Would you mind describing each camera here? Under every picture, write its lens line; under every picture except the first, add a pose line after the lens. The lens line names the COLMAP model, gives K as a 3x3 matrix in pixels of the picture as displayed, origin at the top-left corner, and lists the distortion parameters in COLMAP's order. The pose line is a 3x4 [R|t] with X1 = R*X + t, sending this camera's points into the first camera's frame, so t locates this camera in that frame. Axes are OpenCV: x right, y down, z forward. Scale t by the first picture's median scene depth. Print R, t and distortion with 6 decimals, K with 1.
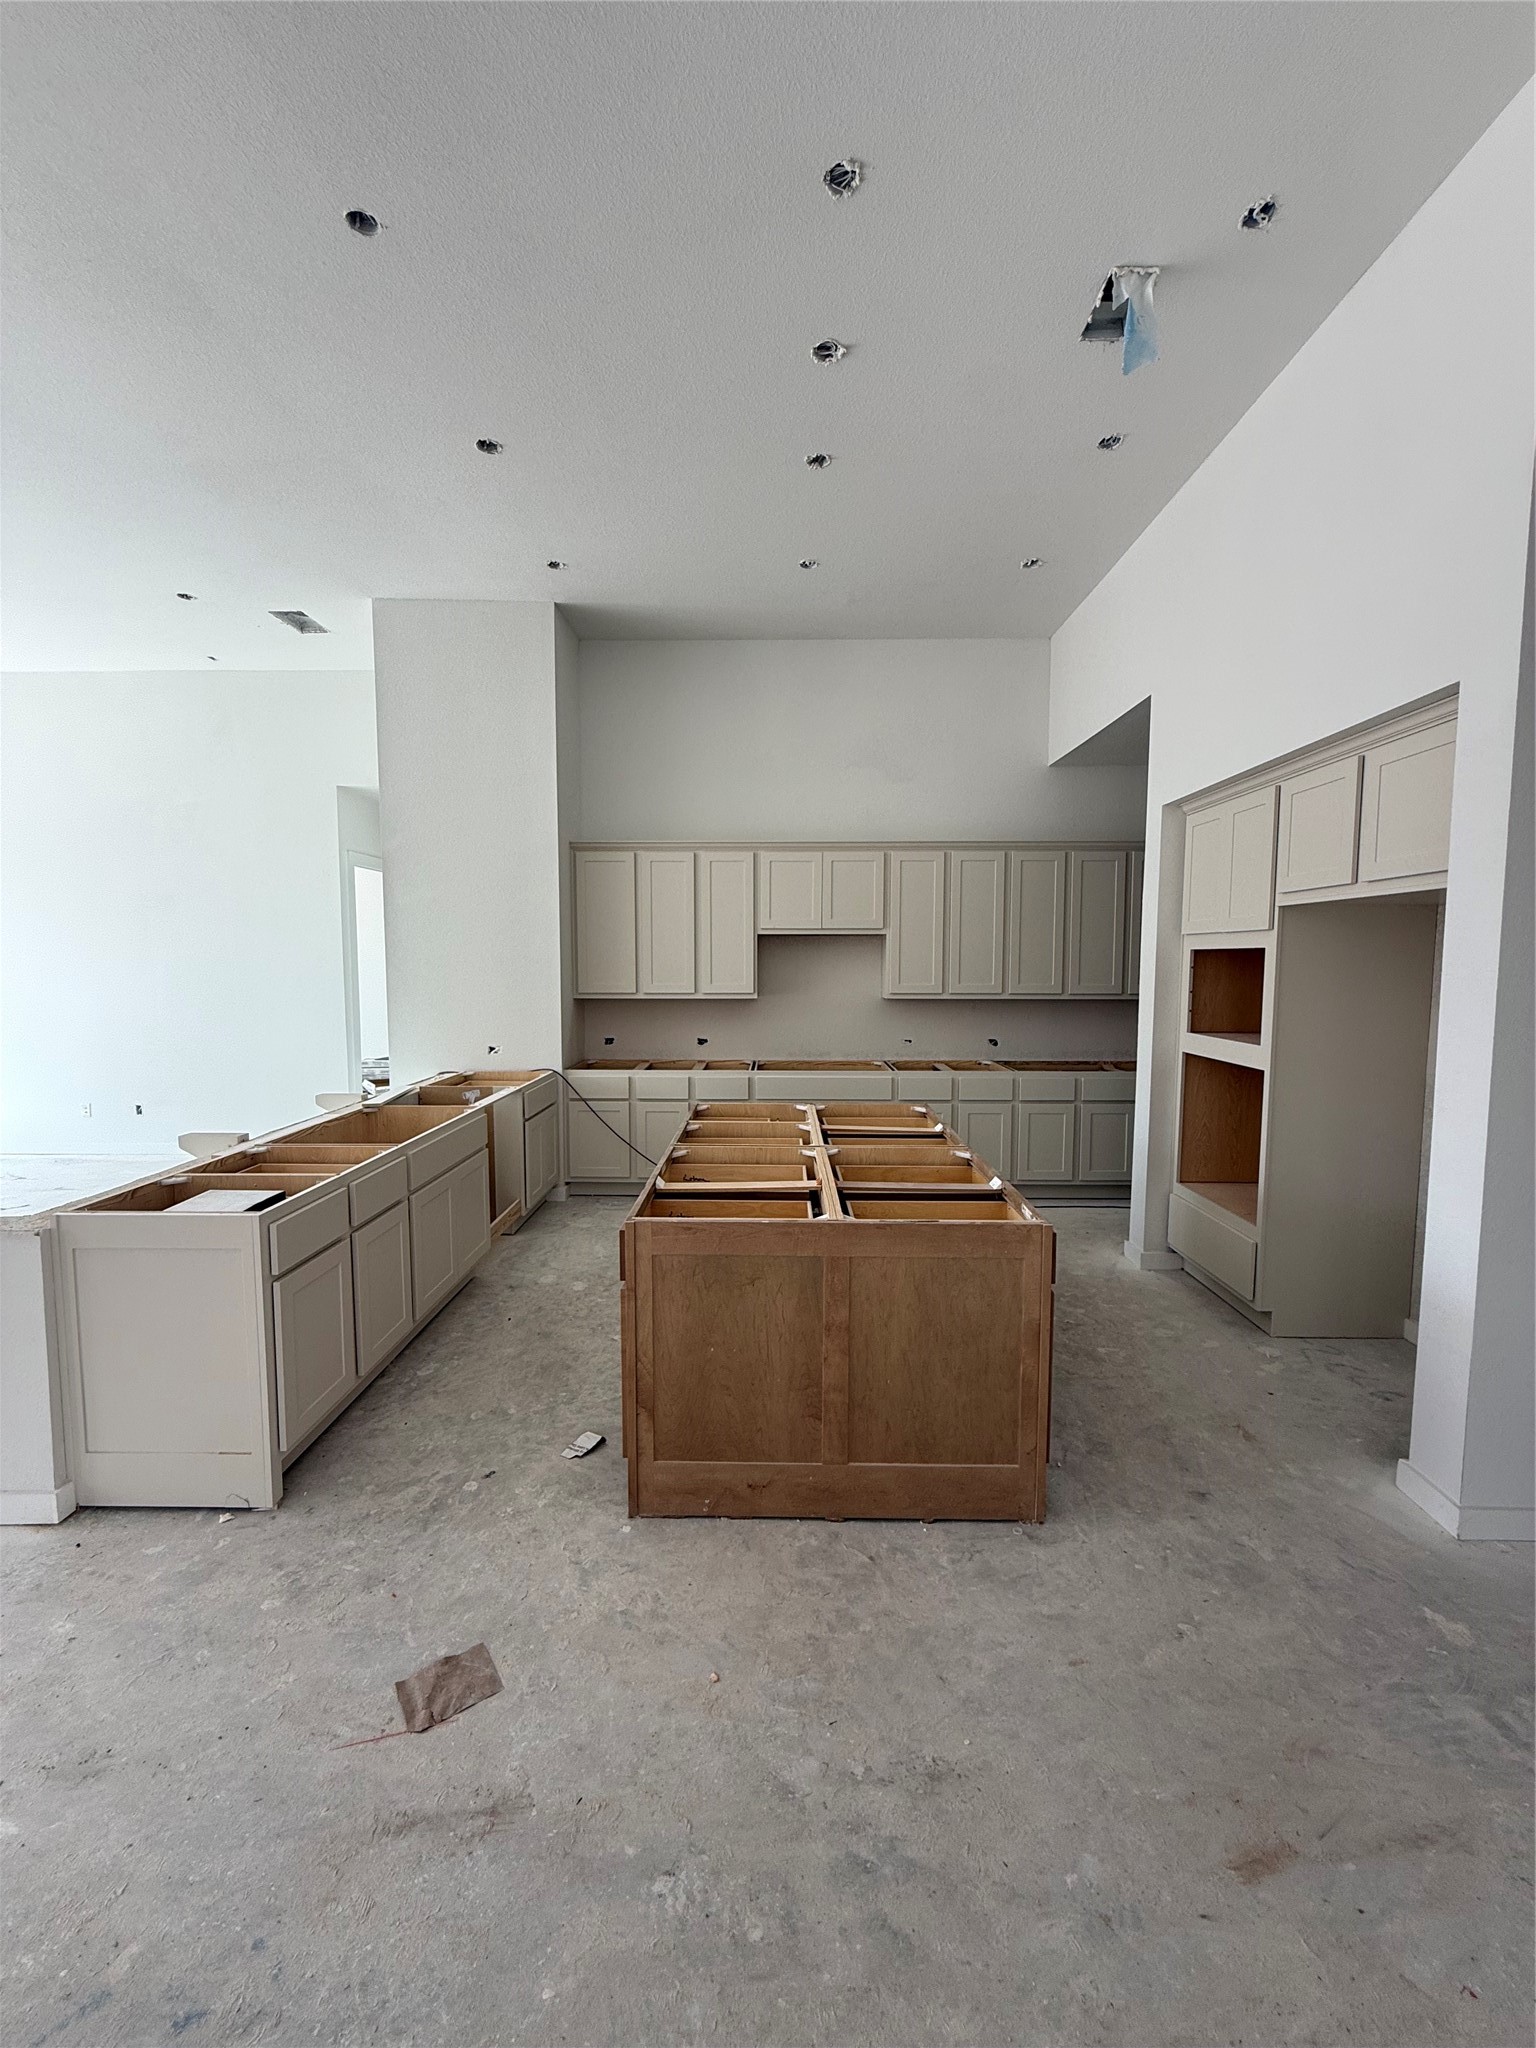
lens RADIAL K [[817.8, 0, 766.9], [0, 817.8, 1020.7], [0, 0, 1]] dist [0.001089, 0.000332]
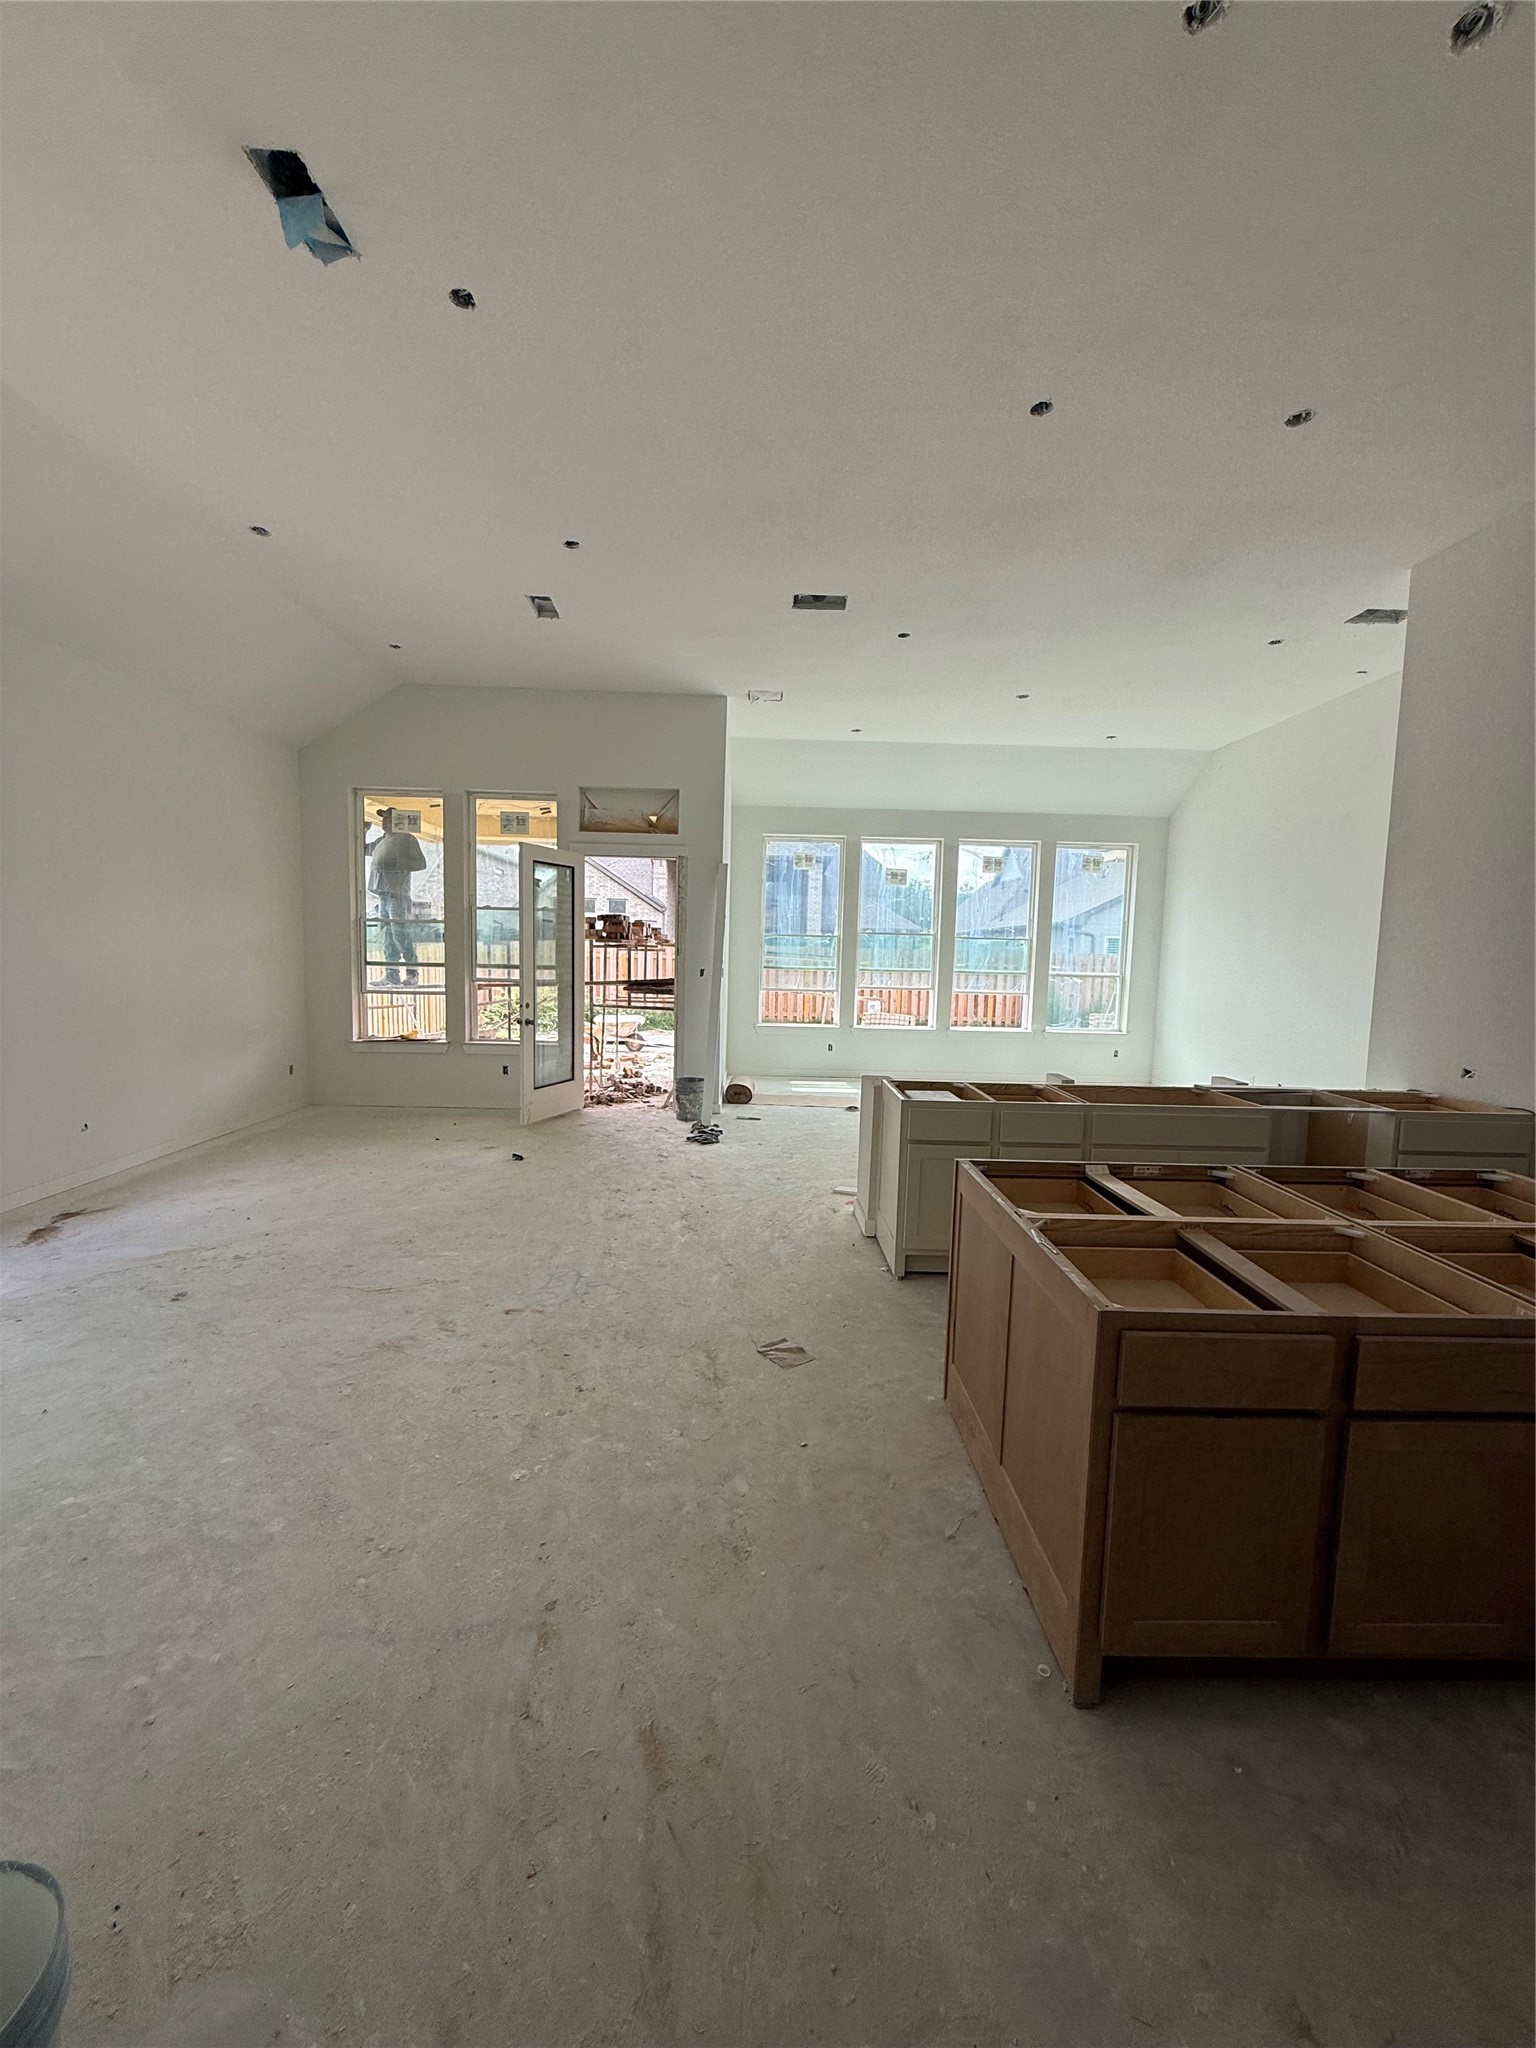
lens RADIAL K [[817.8, 0, 766.4], [0, 817.8, 1020.5], [0, 0, 1]] dist [0.001089, 0.000332]
pose [[0.033225, 0.089710, -0.995414, 1.444384], [-0.099945, 0.991269, 0.086001, -0.053394], [0.994438, 0.096629, 0.041901, 0.901798]]
